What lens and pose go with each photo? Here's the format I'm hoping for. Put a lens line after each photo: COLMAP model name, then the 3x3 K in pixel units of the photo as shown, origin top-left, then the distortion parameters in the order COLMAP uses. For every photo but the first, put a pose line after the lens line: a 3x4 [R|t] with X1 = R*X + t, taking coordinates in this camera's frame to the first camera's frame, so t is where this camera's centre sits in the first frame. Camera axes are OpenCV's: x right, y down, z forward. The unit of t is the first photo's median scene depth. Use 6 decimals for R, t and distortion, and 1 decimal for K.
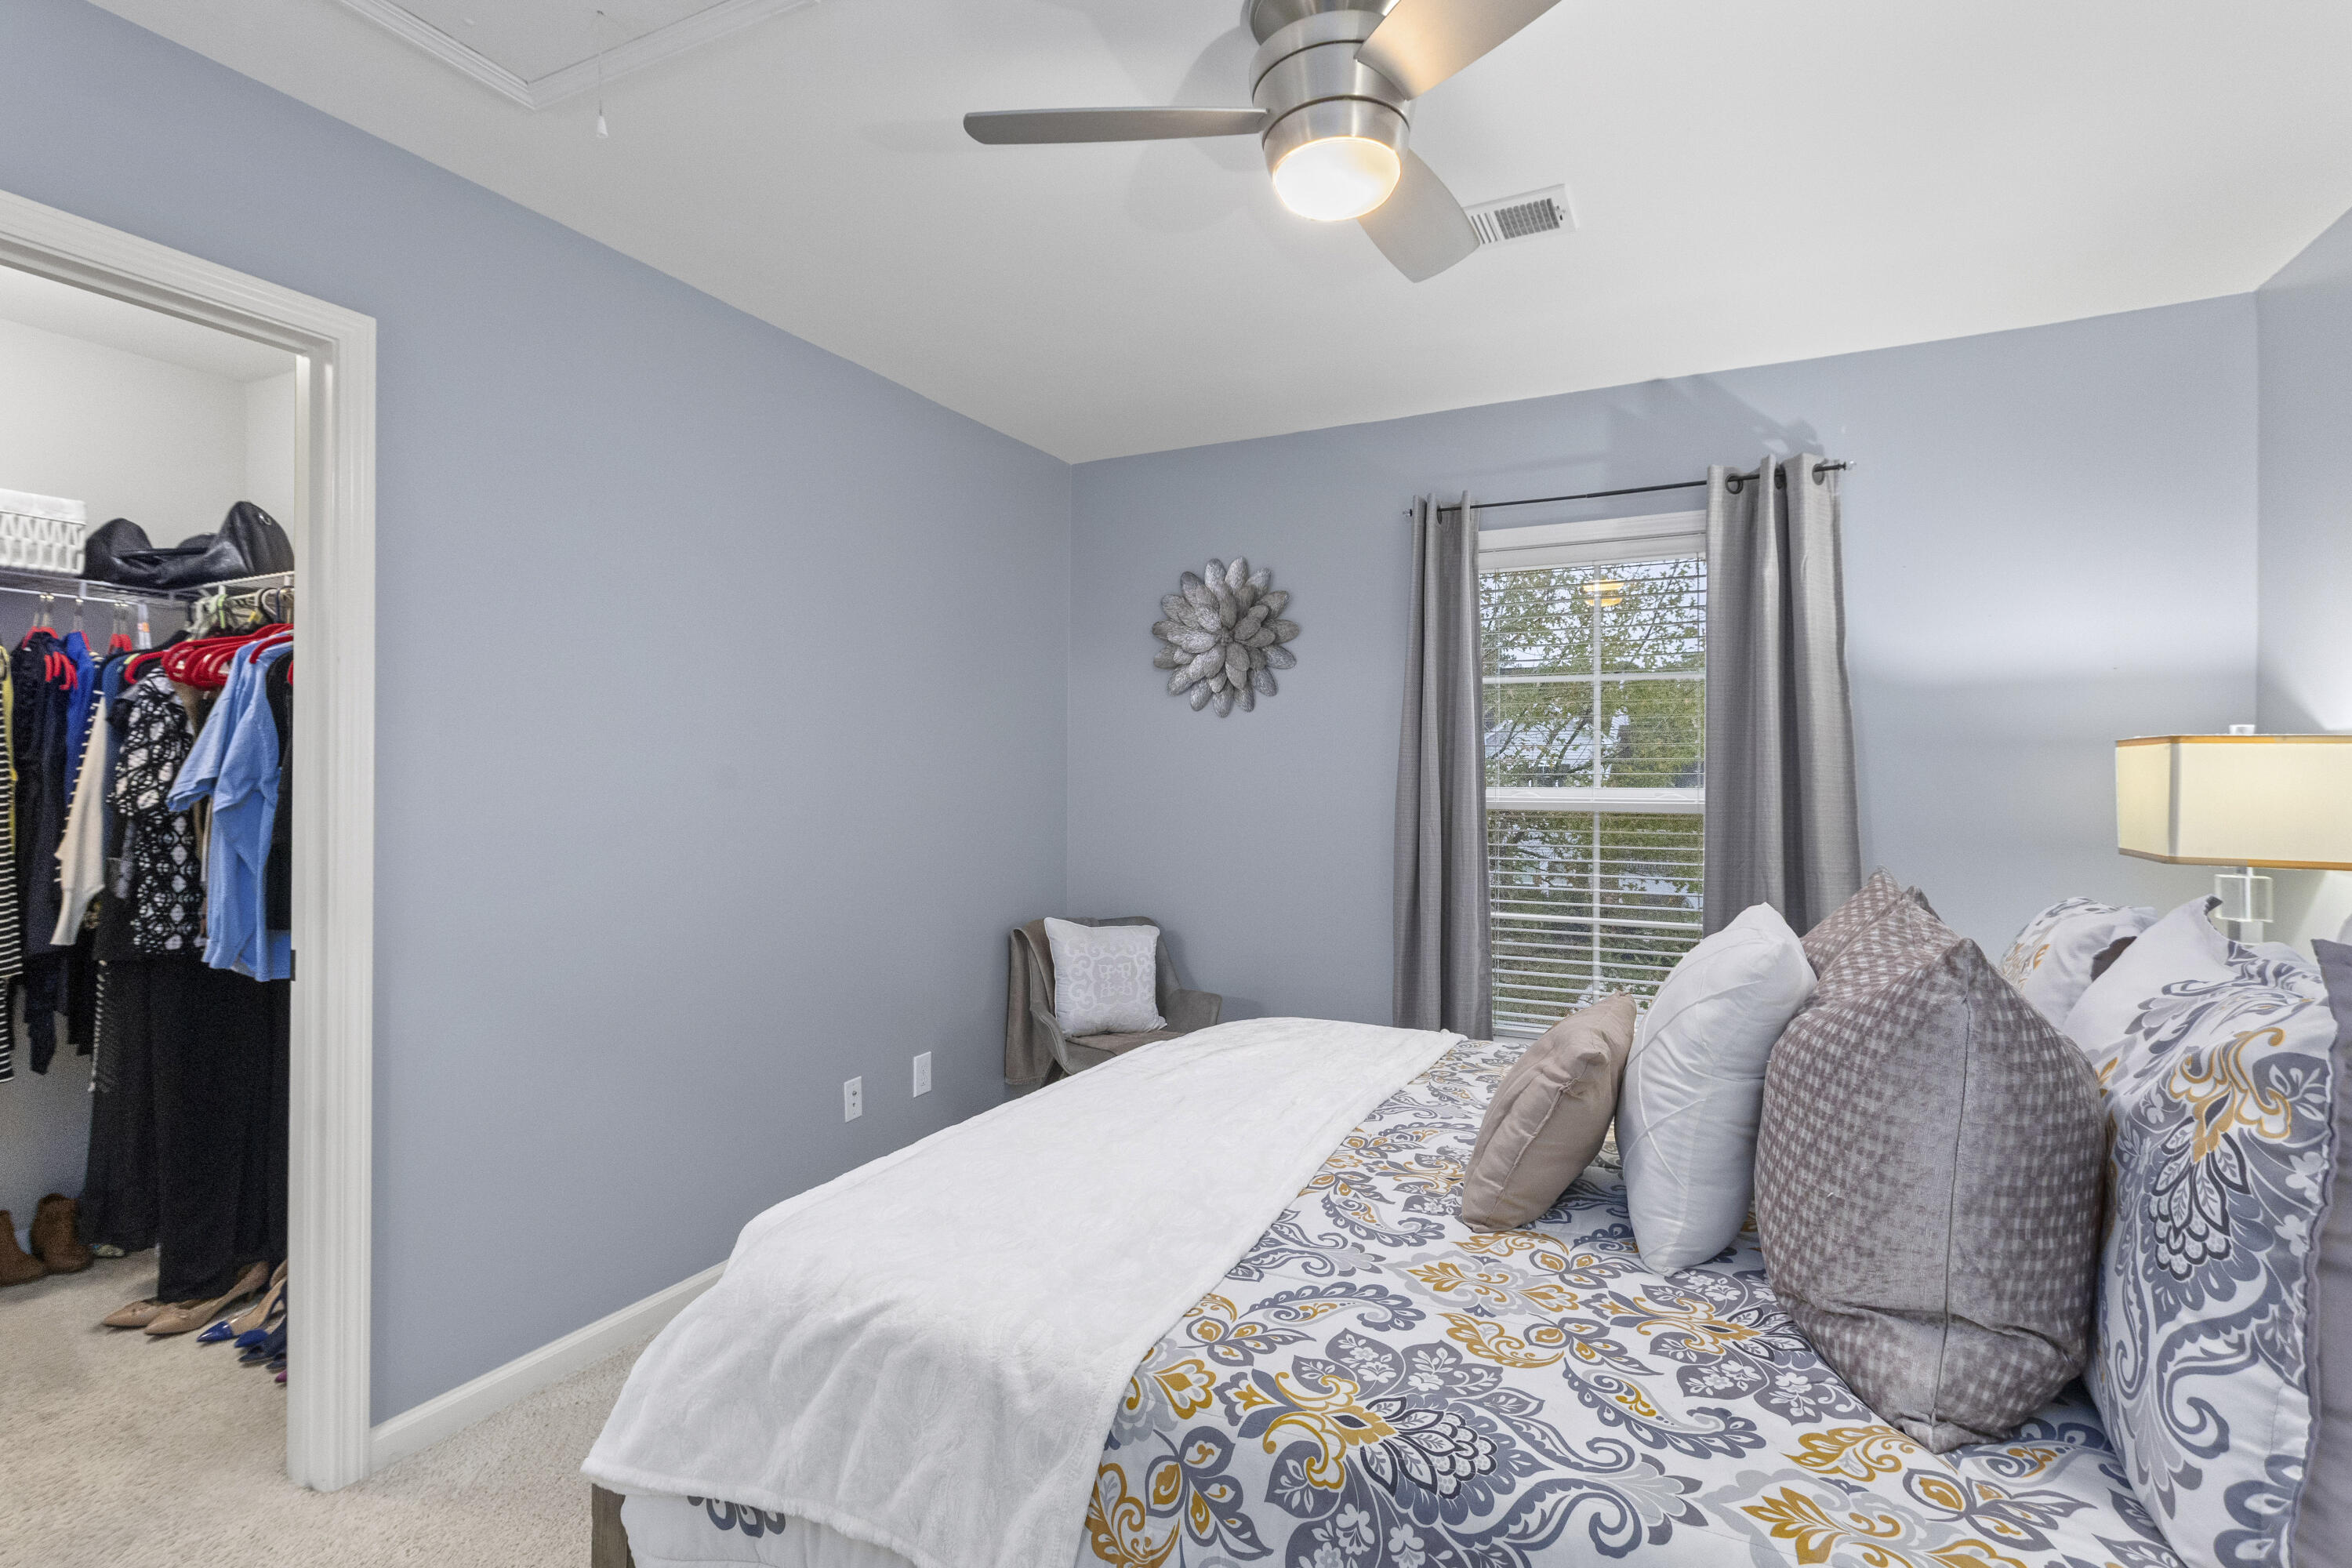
lens RADIAL K [[1122.0, 0, 1169.4], [0, 1122.0, 767.2], [0, 0, 1]] dist [-0.002889, 0.001319]
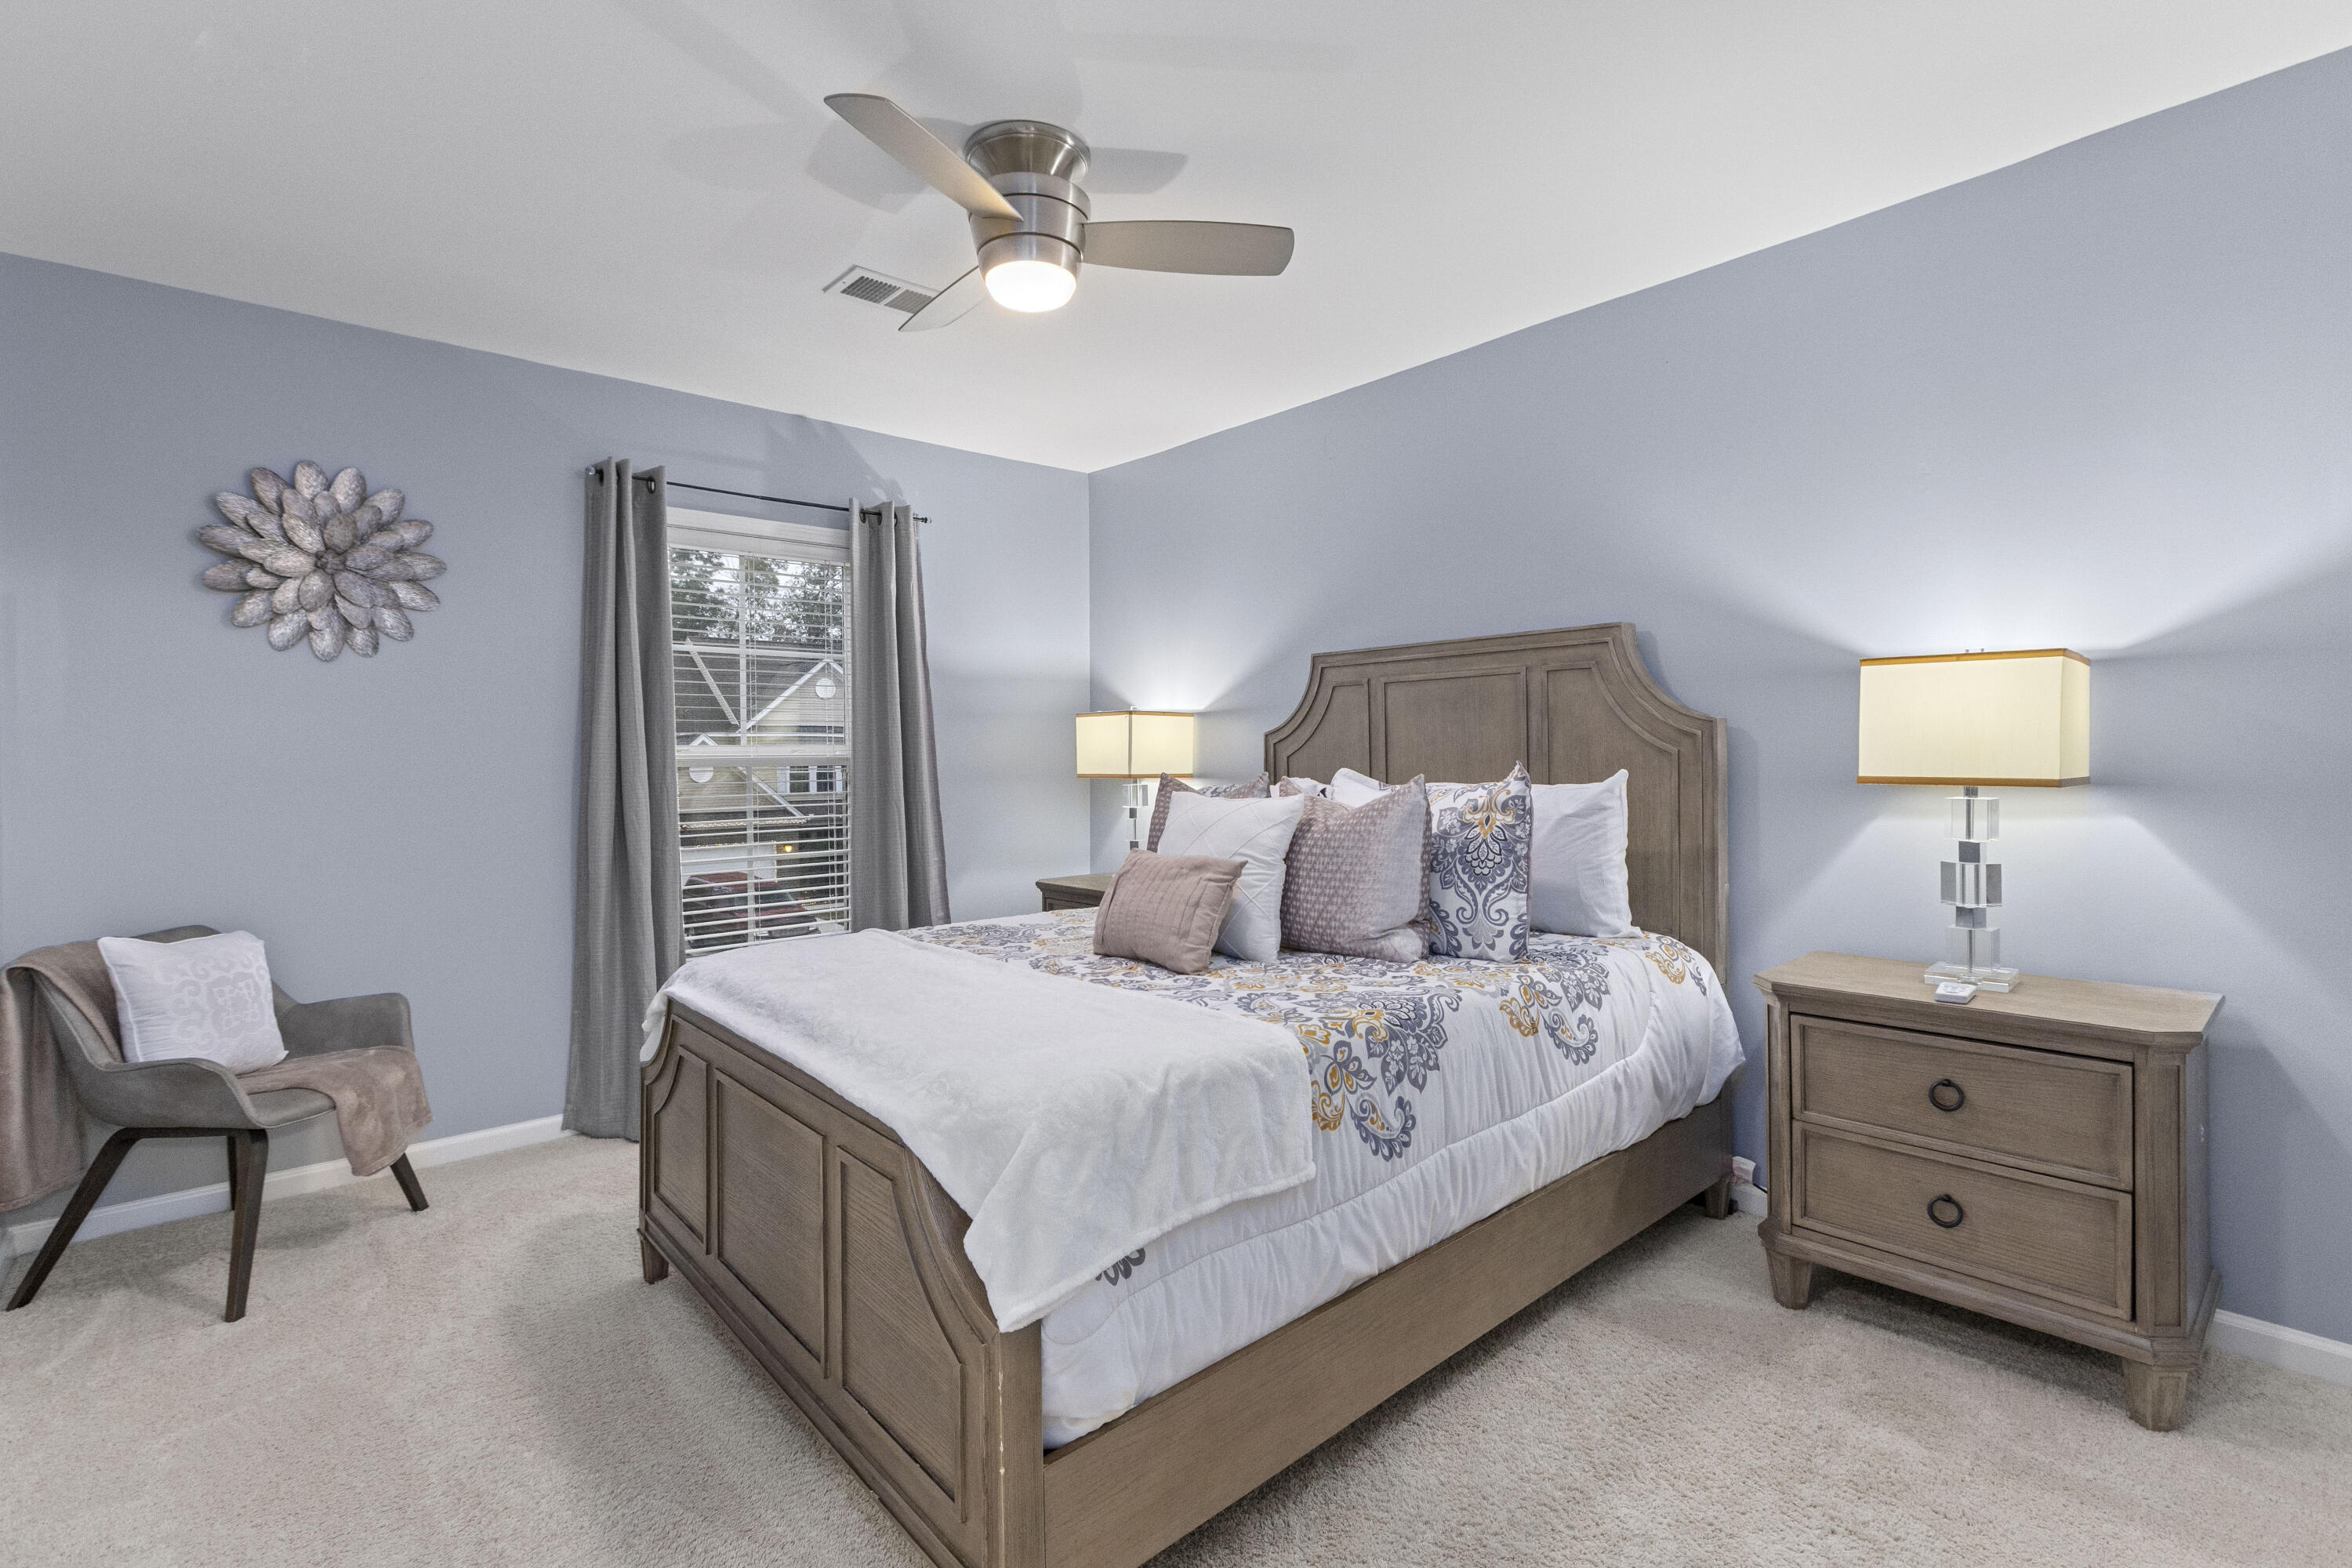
lens RADIAL K [[1070.9, 0, 1171.5], [0, 1070.9, 783.1], [0, 0, 1]] dist [0.004974, -0.002356]
pose [[0.375391, -0.031210, 0.926341, -0.809183], [0.006332, 0.999496, 0.031109, 0.041017], [-0.926845, -0.005812, 0.375399, 0.267021]]
